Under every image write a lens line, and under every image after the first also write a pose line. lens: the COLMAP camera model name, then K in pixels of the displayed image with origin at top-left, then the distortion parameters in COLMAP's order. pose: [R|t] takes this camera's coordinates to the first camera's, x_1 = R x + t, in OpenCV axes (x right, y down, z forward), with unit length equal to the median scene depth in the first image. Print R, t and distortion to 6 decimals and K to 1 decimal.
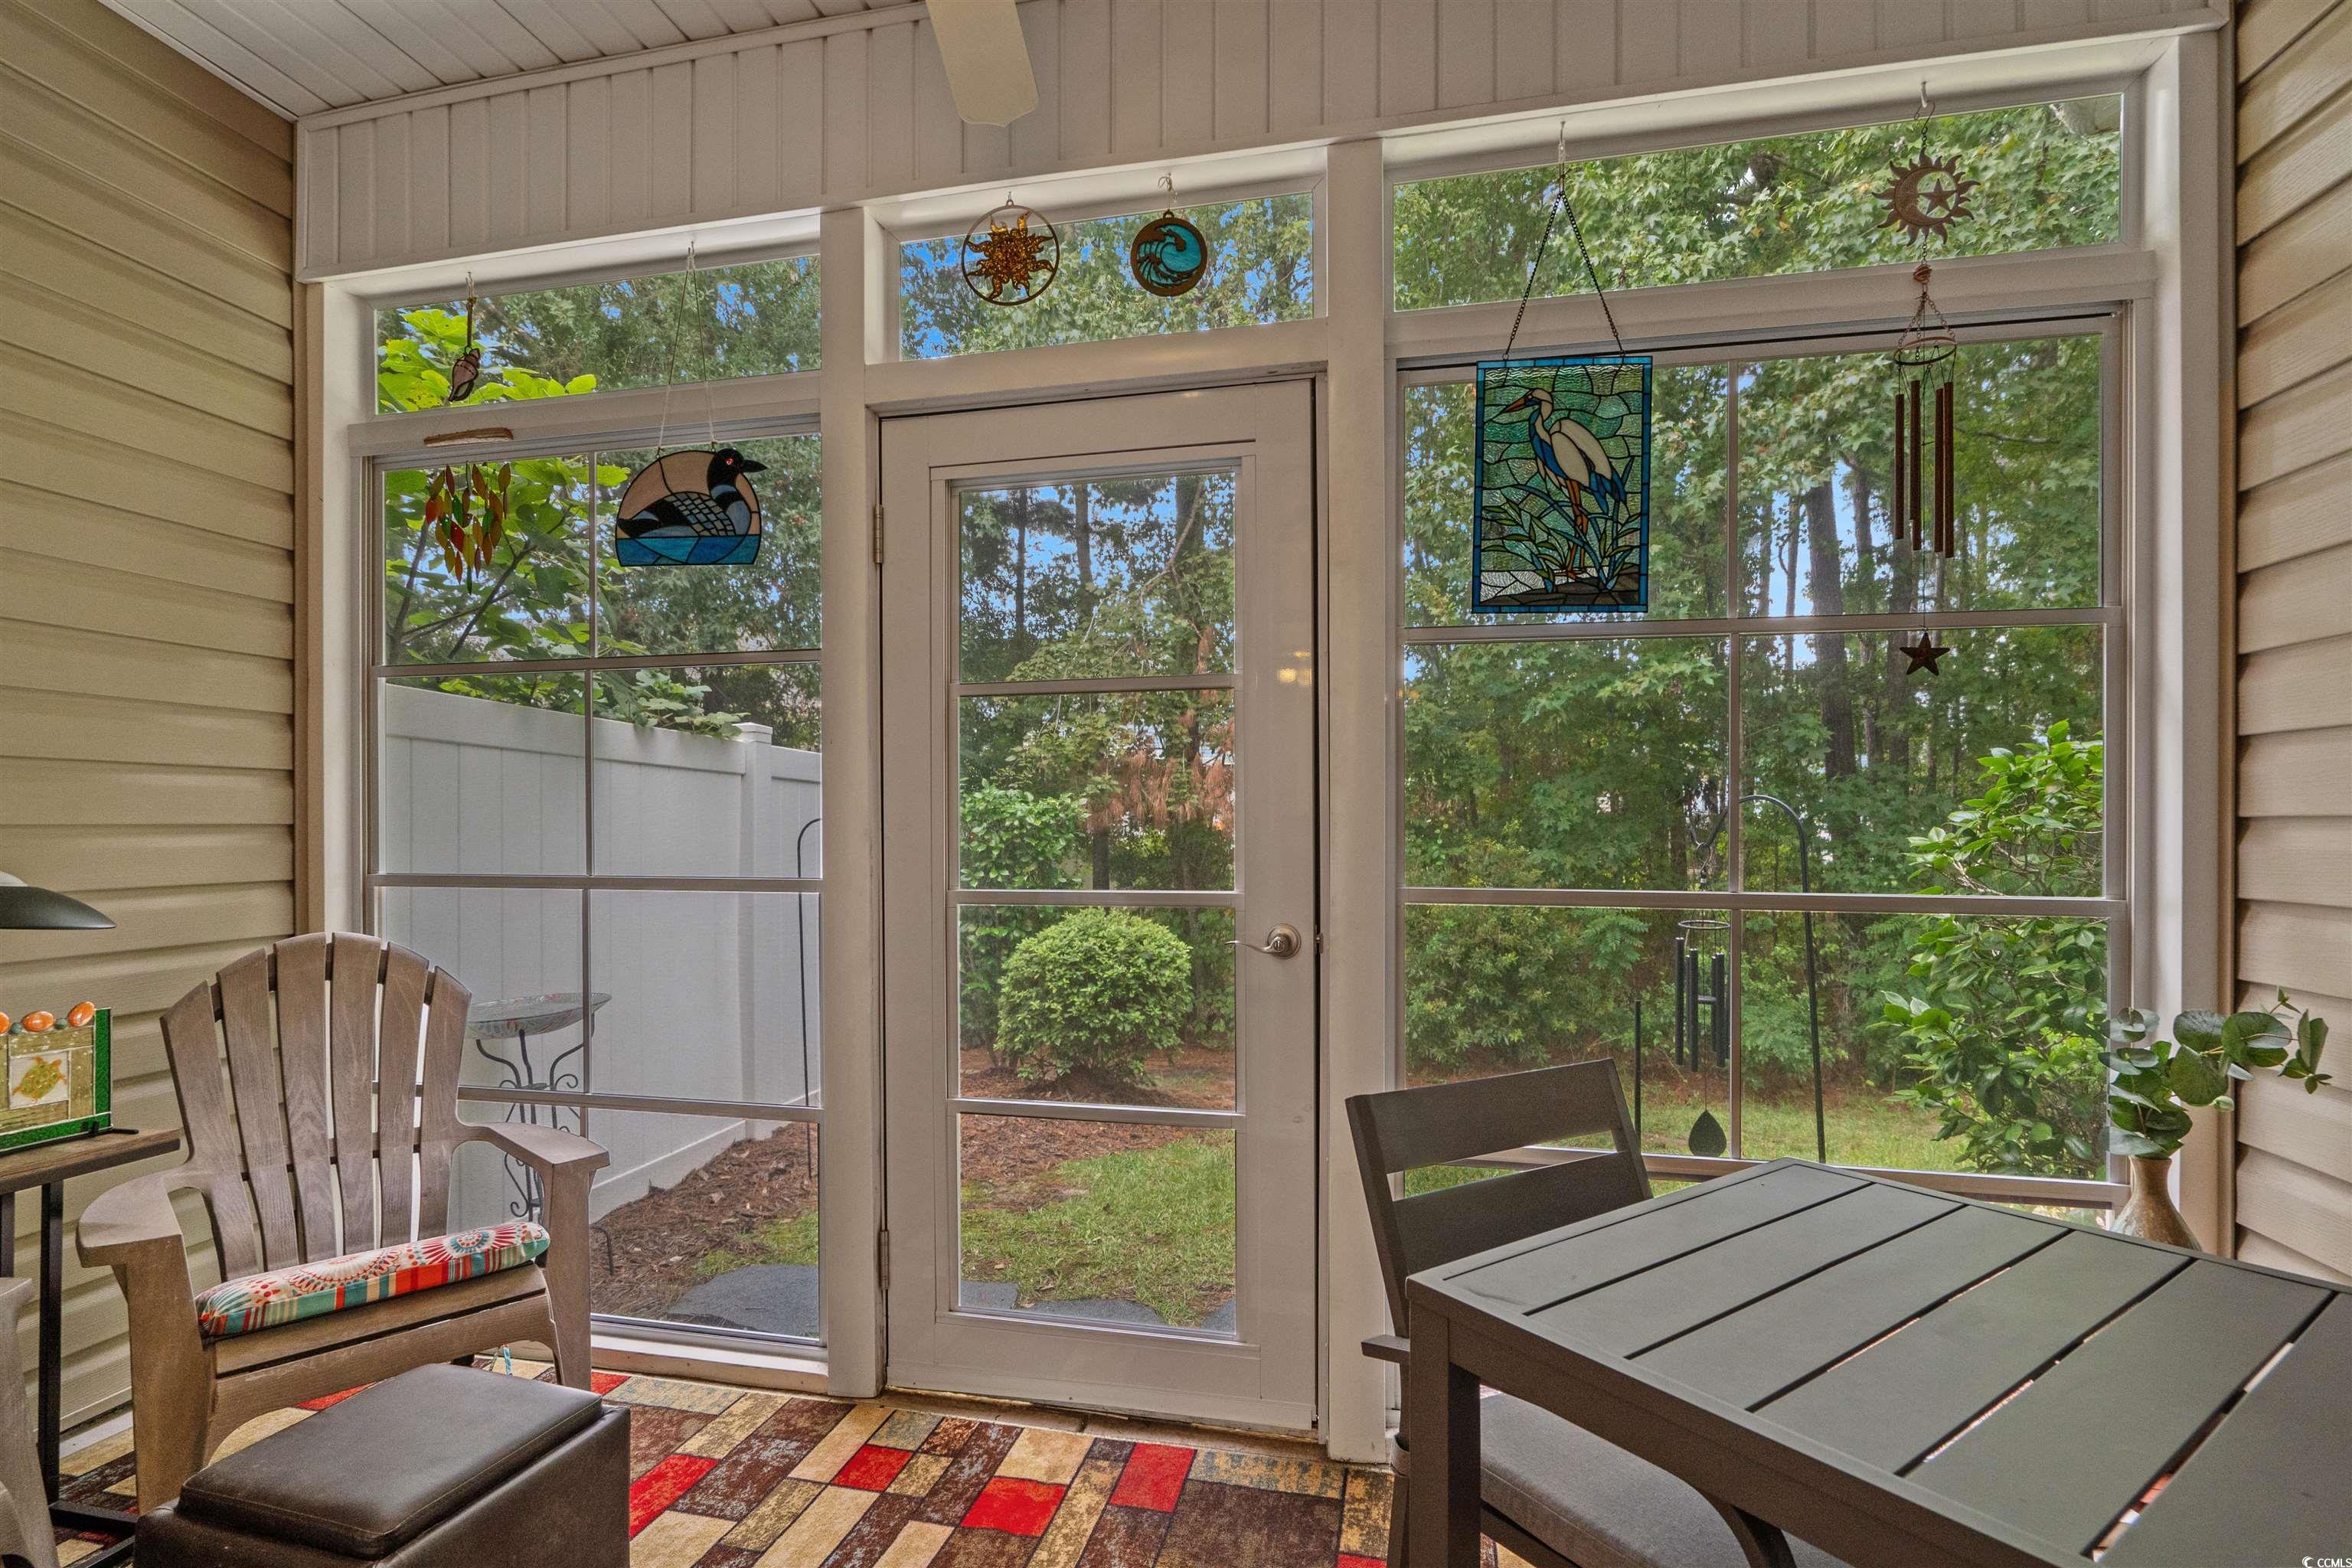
lens RADIAL K [[1073.1, 0, 1151.2], [0, 1073.1, 828.0], [0, 0, 1]] dist [0.003517, 0.000413]
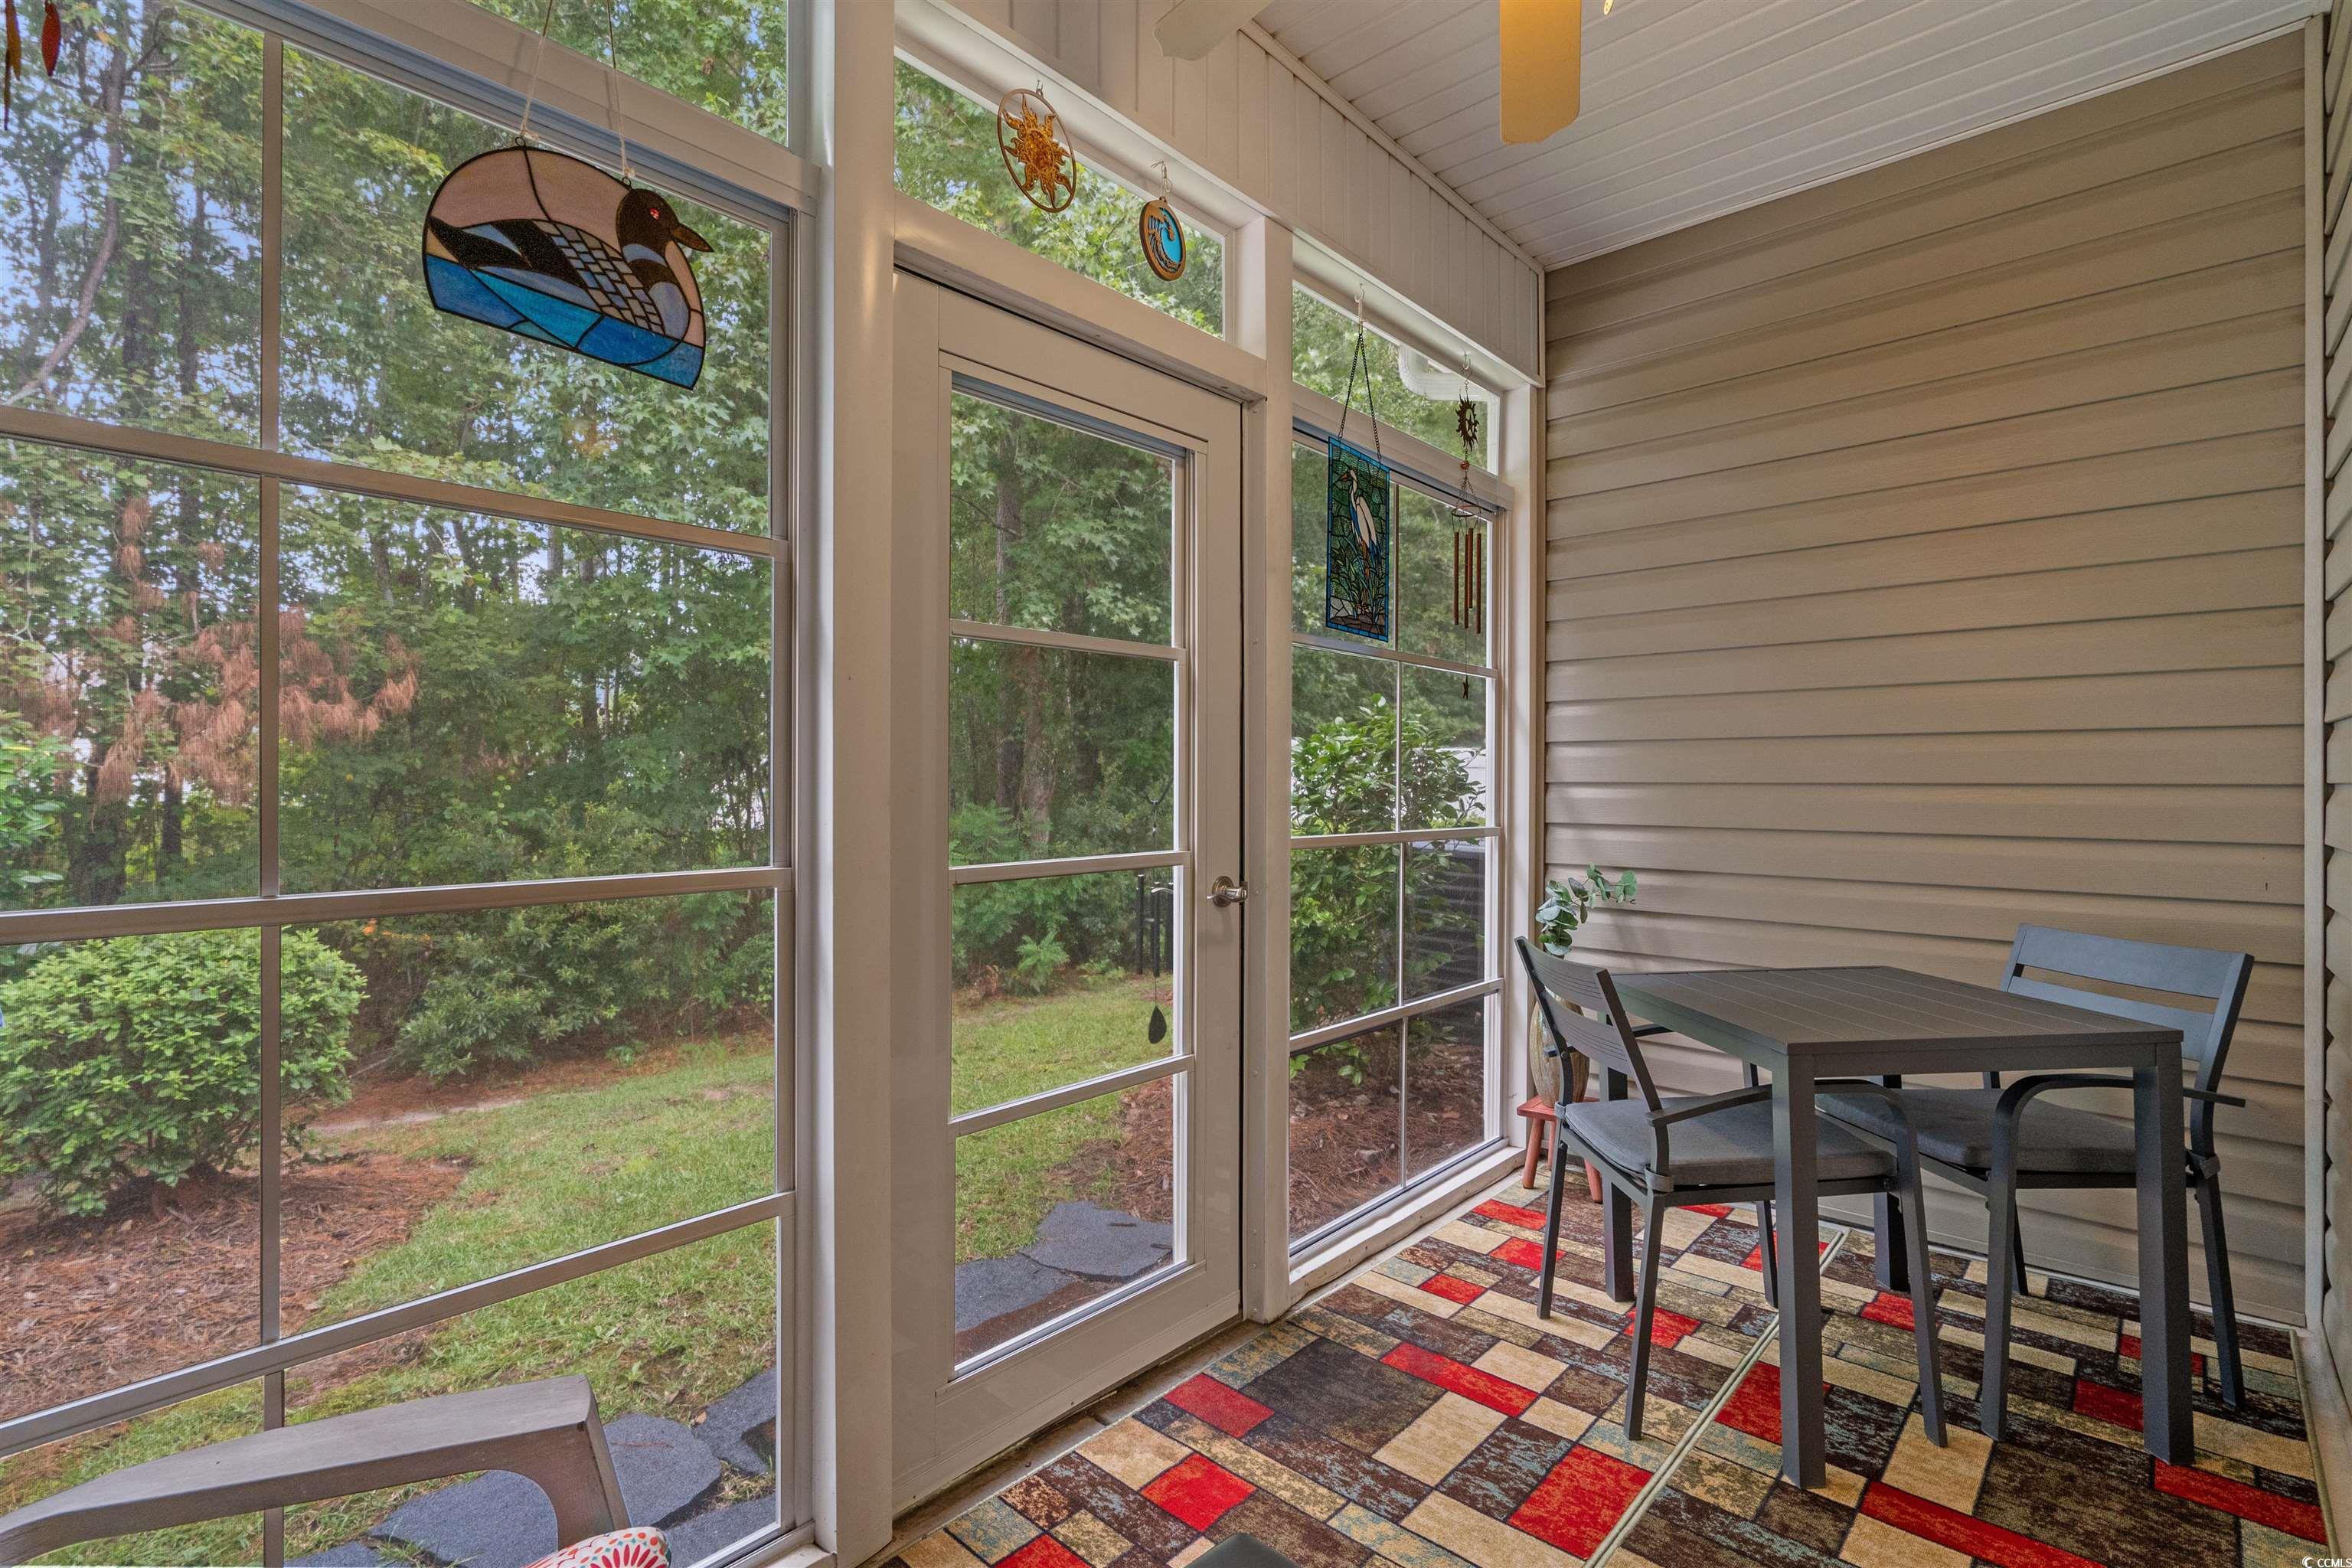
lens RADIAL K [[1073.1, 0, 1164.2], [0, 1073.1, 781.4], [0, 0, 1]] dist [0.003517, 0.000413]
pose [[0.510034, 0.002548, 0.860151, -0.782711], [0.002344, 0.999988, -0.004352, -0.004547], [-0.860151, 0.004236, 0.510021, 0.422863]]
